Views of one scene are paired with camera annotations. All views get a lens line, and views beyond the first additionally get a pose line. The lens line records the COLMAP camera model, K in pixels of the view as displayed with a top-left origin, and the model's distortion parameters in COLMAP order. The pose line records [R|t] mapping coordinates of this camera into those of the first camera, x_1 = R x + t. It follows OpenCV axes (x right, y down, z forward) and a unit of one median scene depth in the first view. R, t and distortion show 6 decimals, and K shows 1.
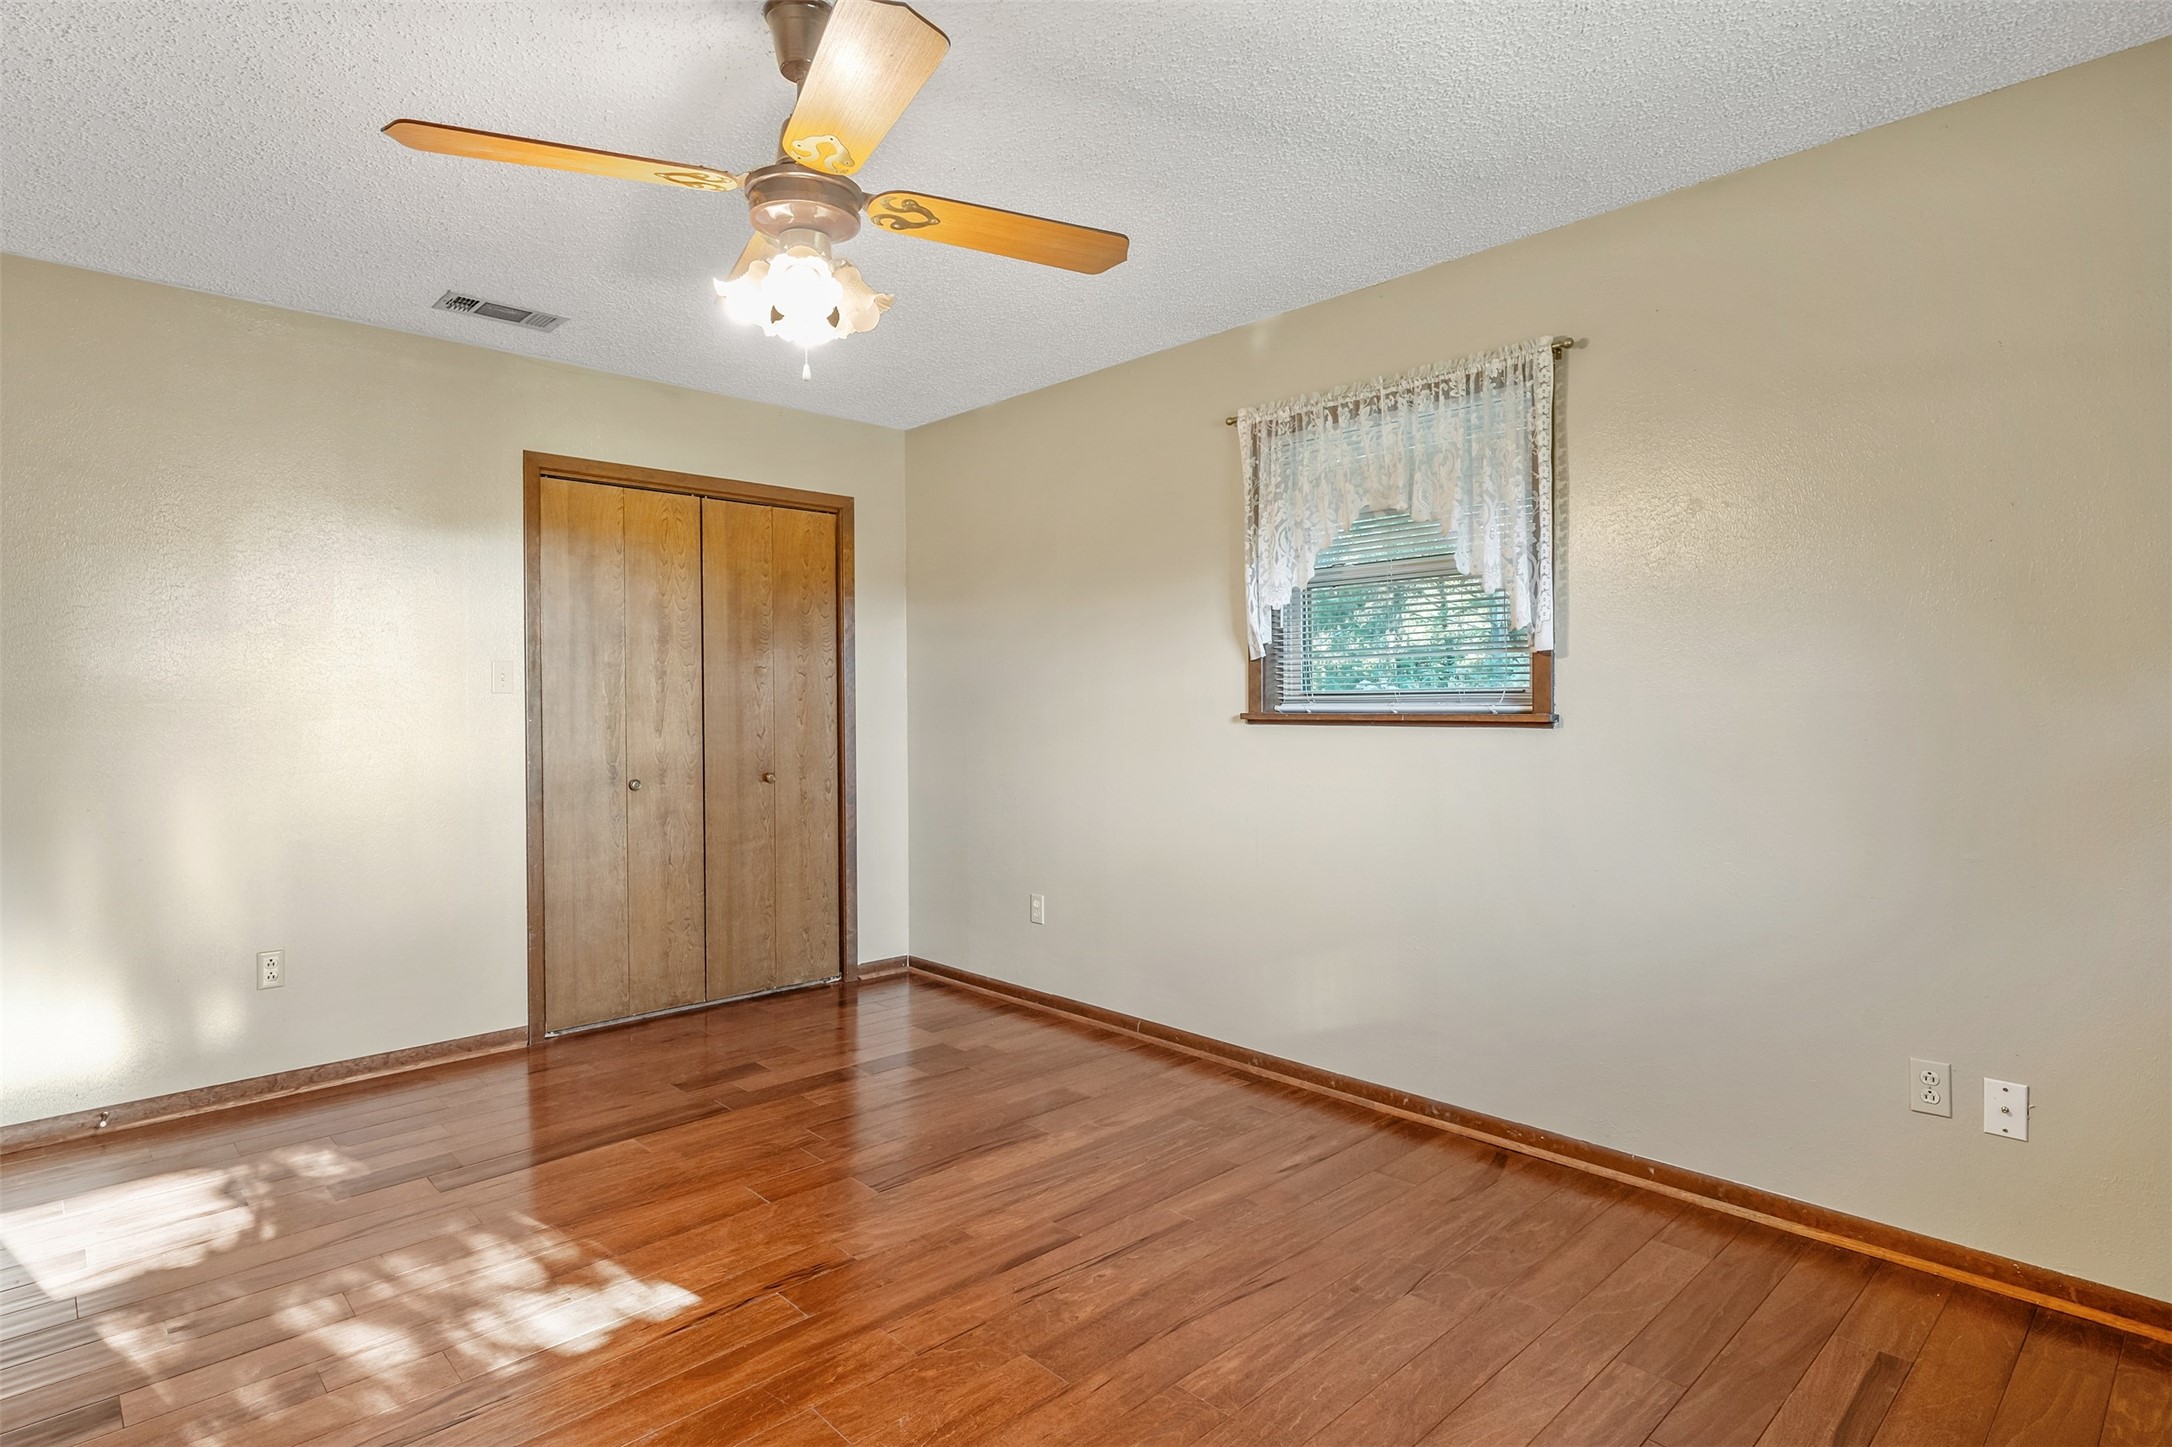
lens RADIAL K [[1121.4, 0, 1081.8], [0, 1121.4, 713.4], [0, 0, 1]] dist [0.006317, 0.001358]
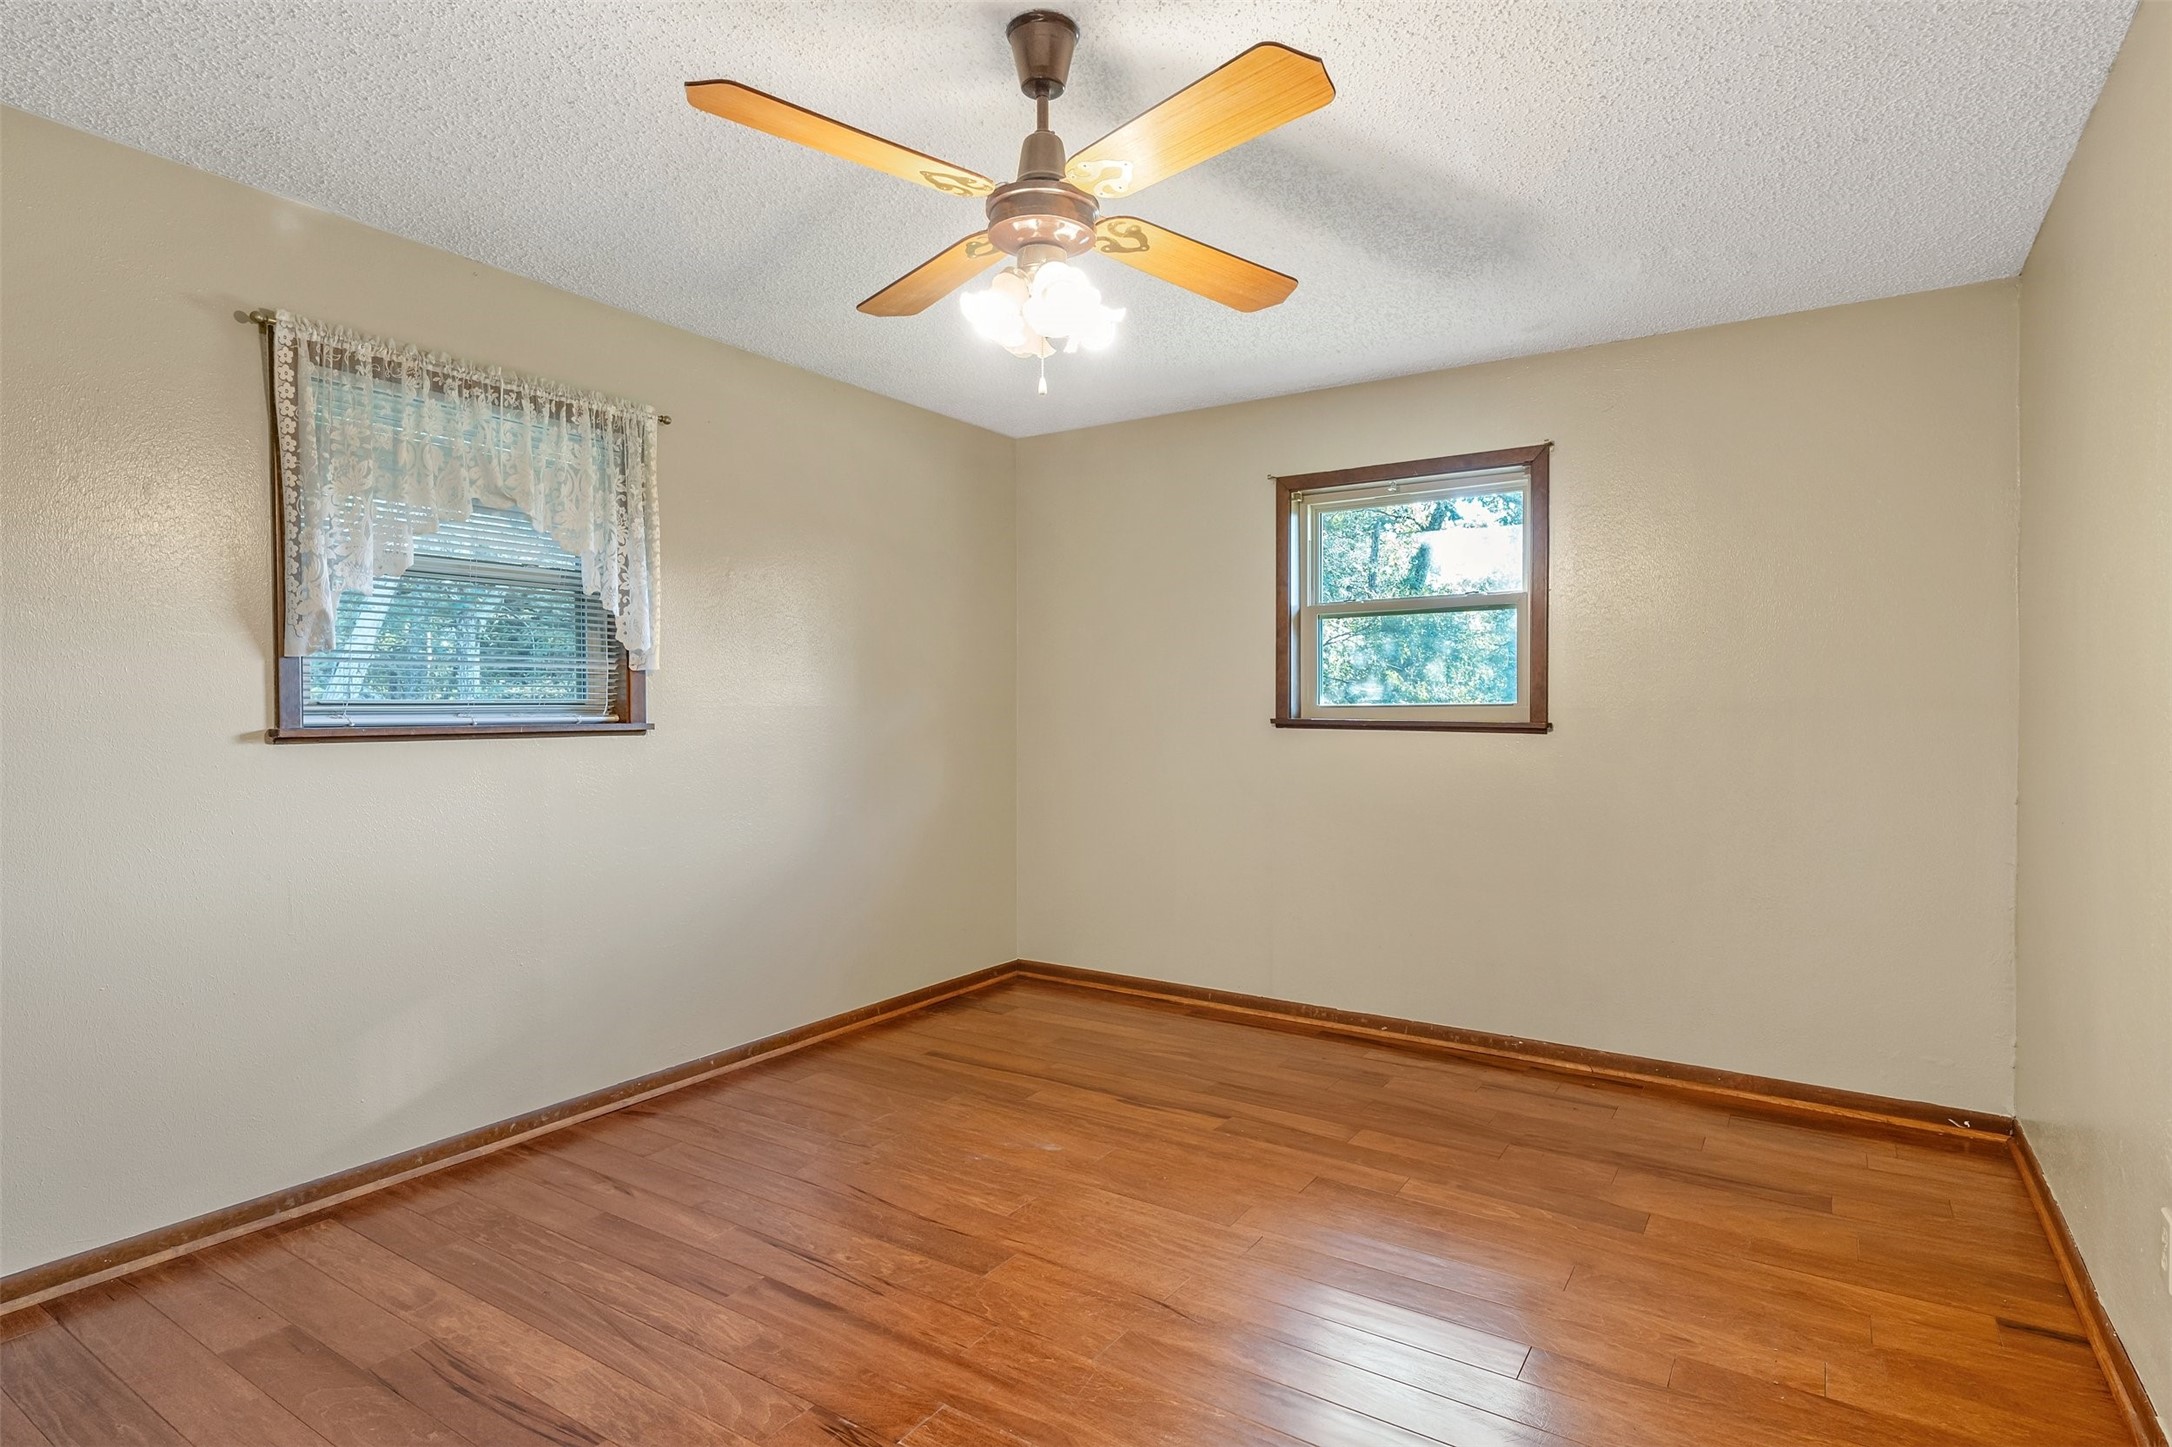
lens RADIAL K [[1121.4, 0, 1082.8], [0, 1121.4, 725.2], [0, 0, 1]] dist [0.006317, 0.001358]
pose [[-0.224157, -0.008216, 0.974518, -0.825991], [0.013925, 0.999835, 0.011633, -0.004434], [-0.974453, 0.016177, -0.224006, 0.797499]]
